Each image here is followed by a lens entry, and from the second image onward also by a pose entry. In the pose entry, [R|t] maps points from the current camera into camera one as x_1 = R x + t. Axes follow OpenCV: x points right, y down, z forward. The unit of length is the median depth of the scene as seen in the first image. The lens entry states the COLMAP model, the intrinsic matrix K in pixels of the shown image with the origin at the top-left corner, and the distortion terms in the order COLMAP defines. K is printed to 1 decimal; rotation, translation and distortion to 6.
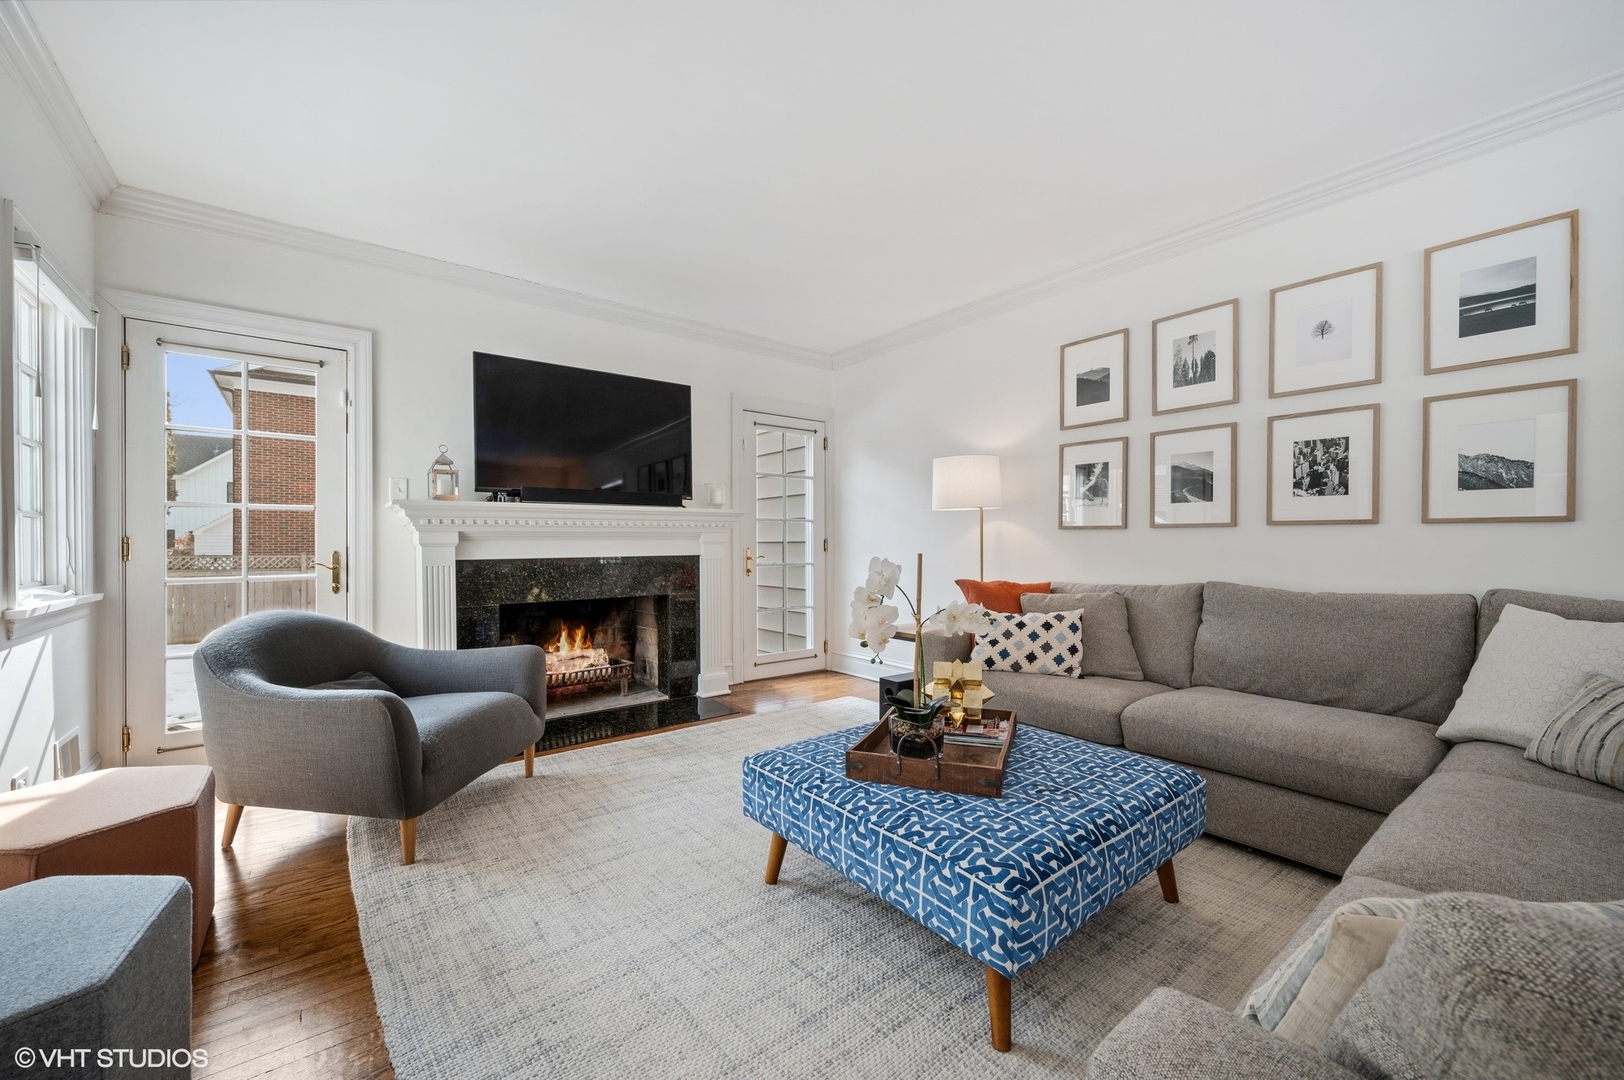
lens RADIAL K [[656.5, 0, 825.1], [0, 656.5, 553.4], [0, 0, 1]] dist [-0.000132, 0.000291]
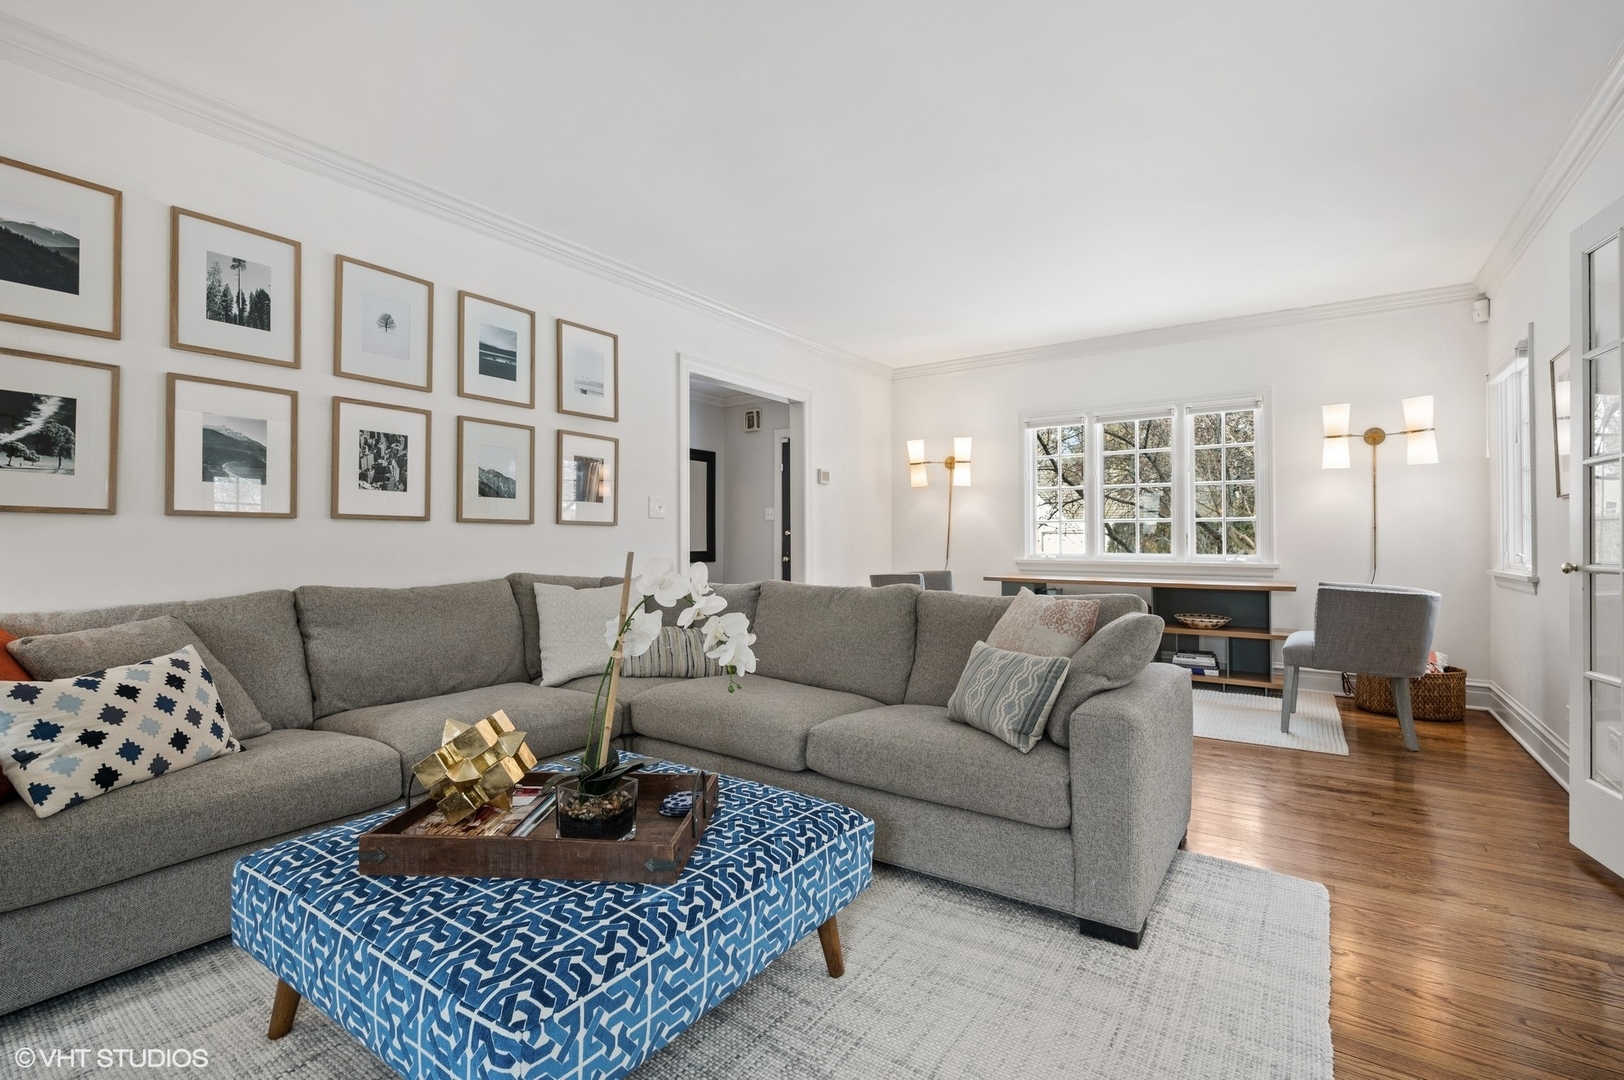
lens RADIAL K [[730.3, 0, 819.5], [0, 730.3, 531.2], [0, 0, 1]] dist [0.009777, 0.000610]
pose [[-0.292562, 0.009783, 0.956197, -0.476520], [0.012167, 0.999905, -0.006508, -0.011425], [-0.956169, 0.009731, -0.292653, 0.689062]]
